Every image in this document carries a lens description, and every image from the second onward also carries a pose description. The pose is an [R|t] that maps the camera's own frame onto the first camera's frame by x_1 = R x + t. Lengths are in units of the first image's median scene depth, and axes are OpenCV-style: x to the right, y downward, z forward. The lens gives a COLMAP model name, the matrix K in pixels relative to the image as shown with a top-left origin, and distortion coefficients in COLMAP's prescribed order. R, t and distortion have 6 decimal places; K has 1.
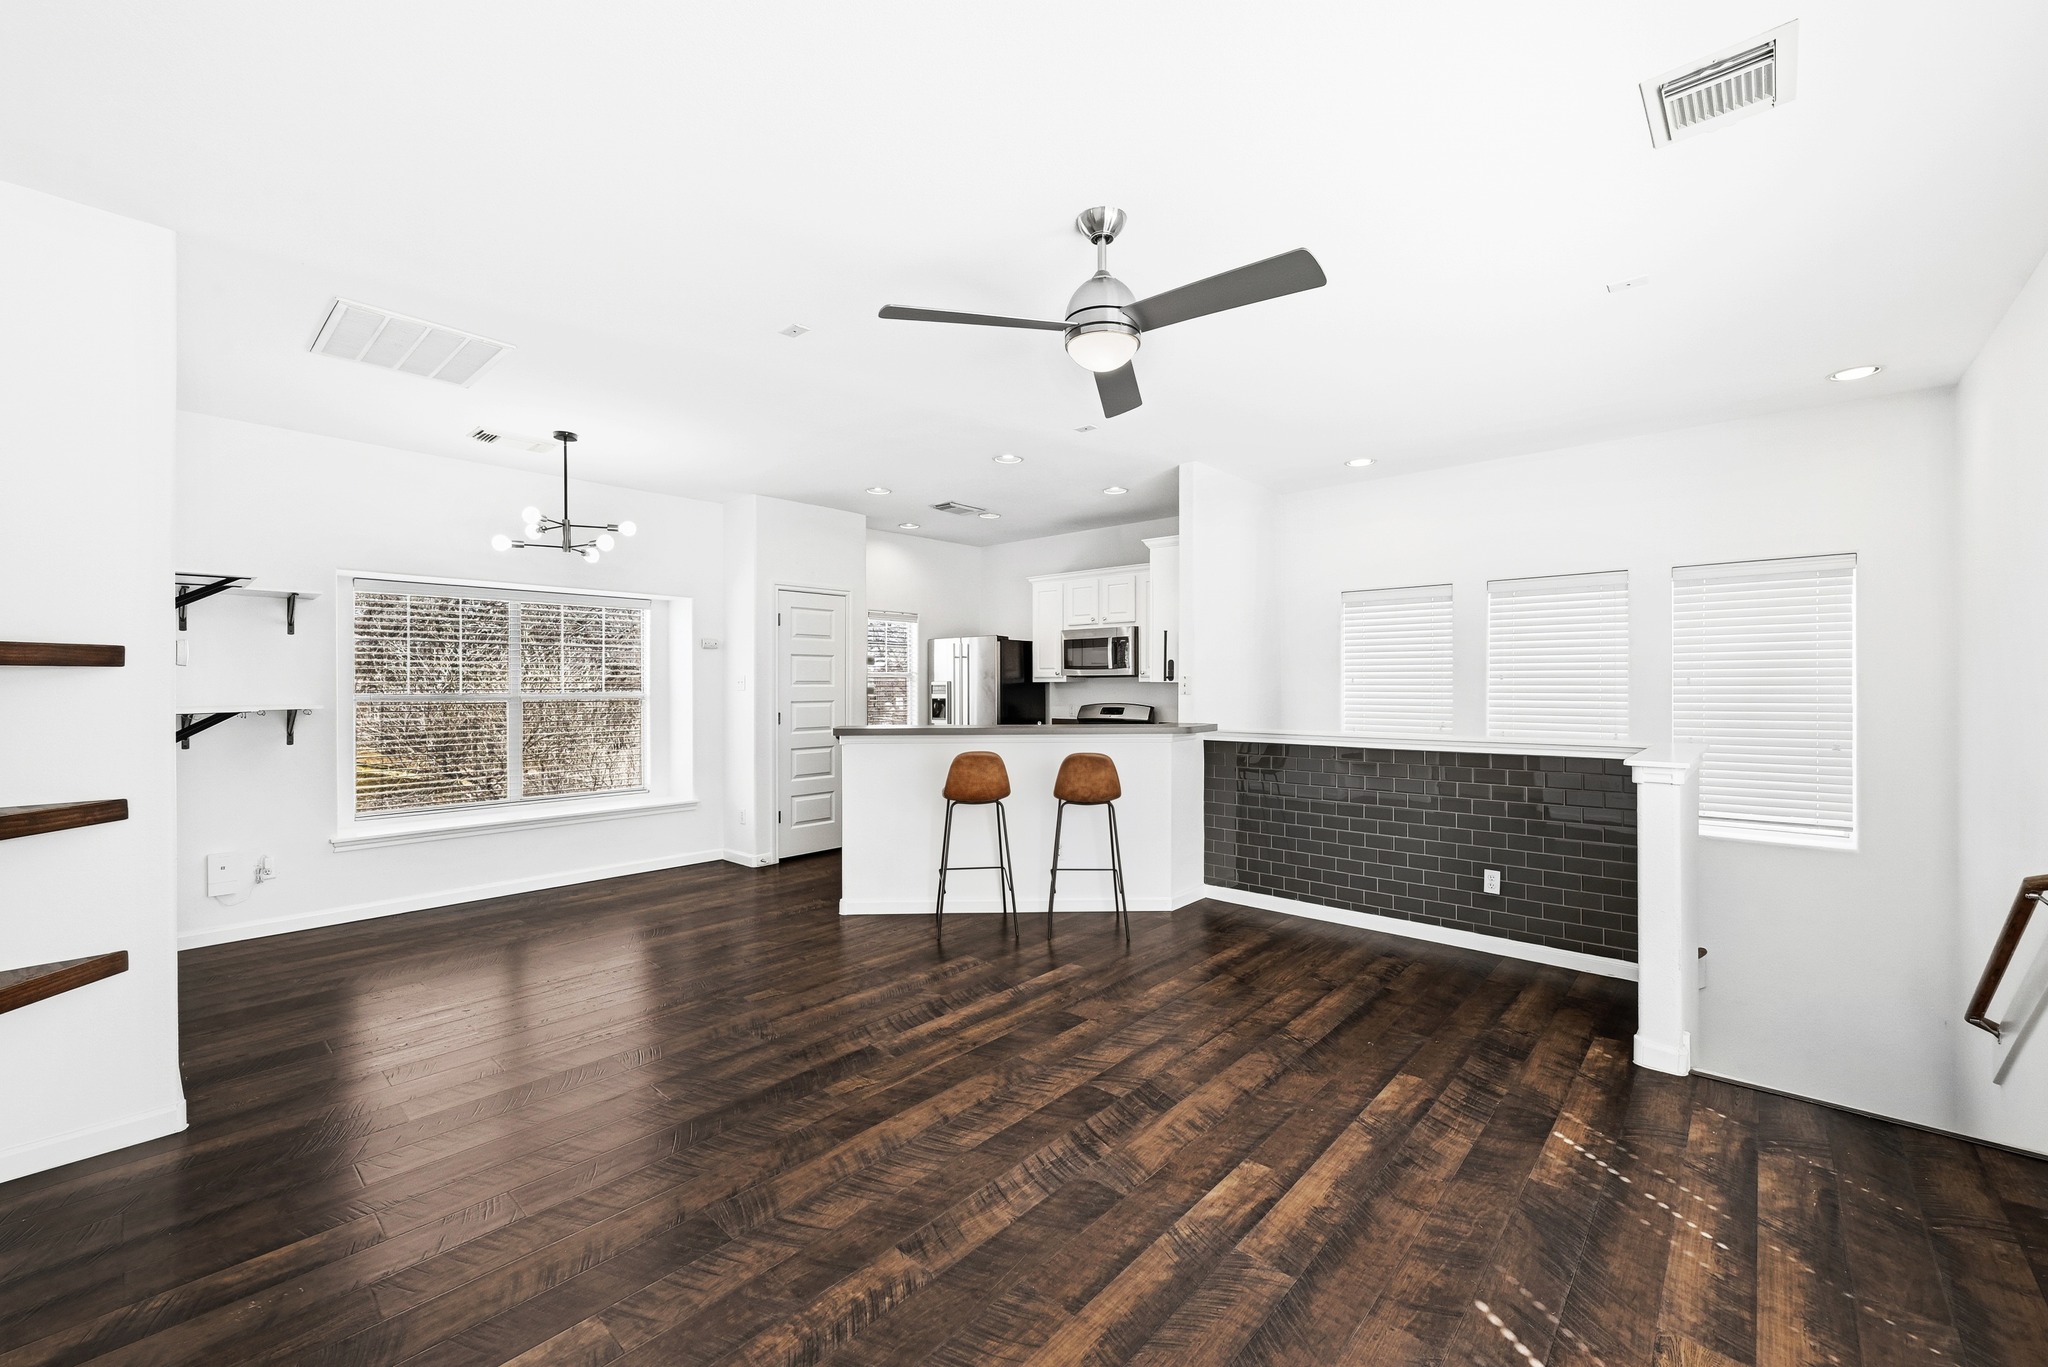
lens RADIAL K [[816.1, 0, 1018.9], [0, 816.1, 680.0], [0, 0, 1]] dist [0.001923, 0.000050]
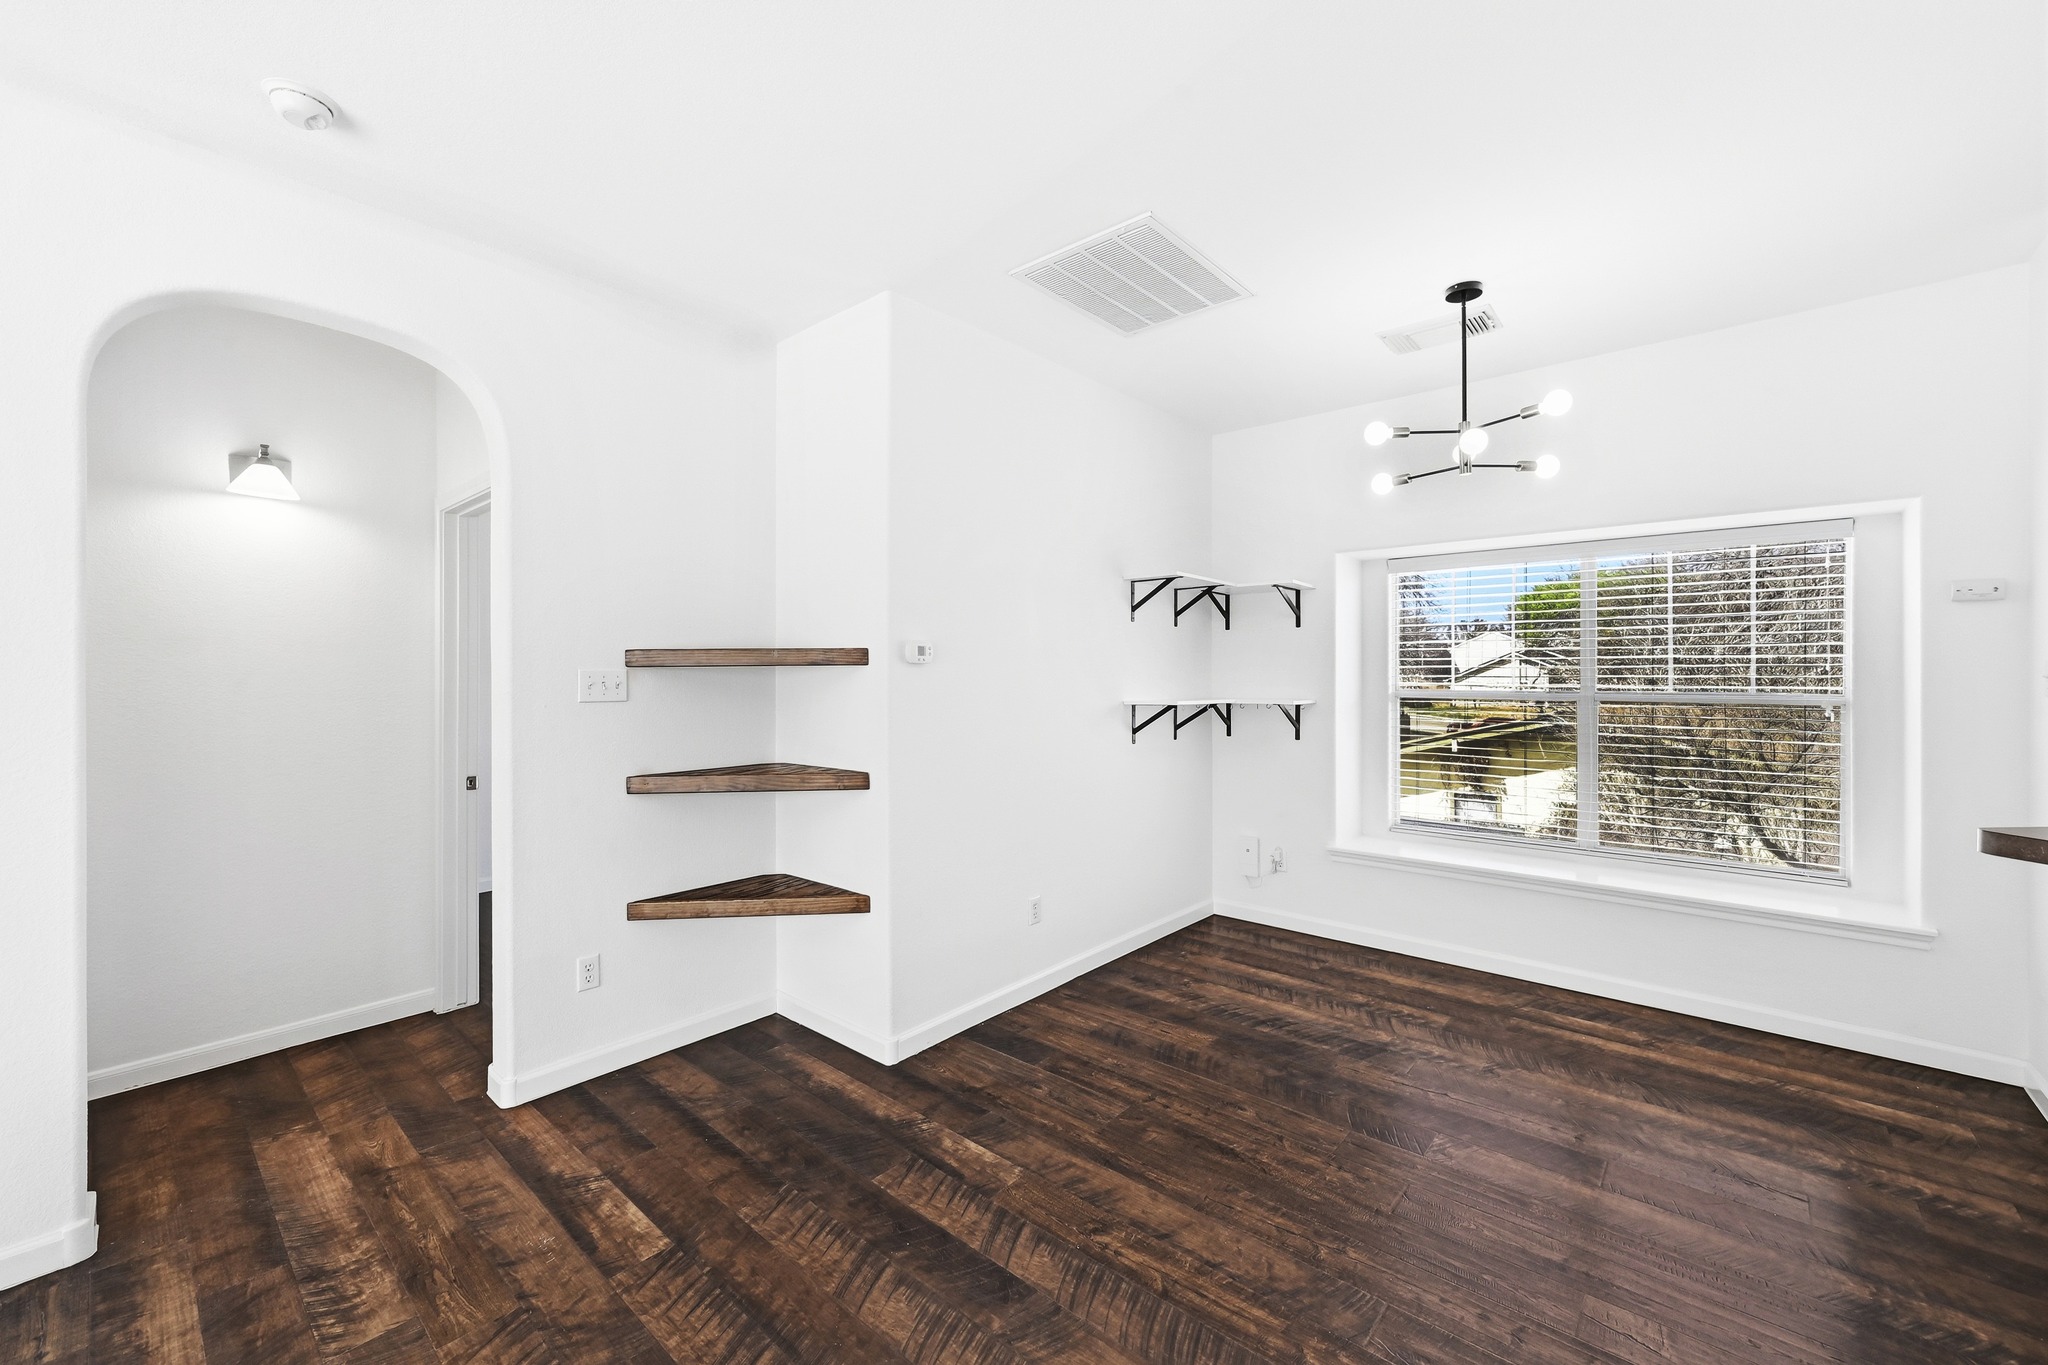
lens RADIAL K [[816.1, 0, 1018.9], [0, 816.1, 679.0], [0, 0, 1]] dist [0.001923, 0.000050]
pose [[0.031550, 0.005696, -0.999486, 0.121016], [0.002953, 0.999979, 0.005792, -0.002127], [0.999498, -0.003135, 0.031533, 1.030159]]
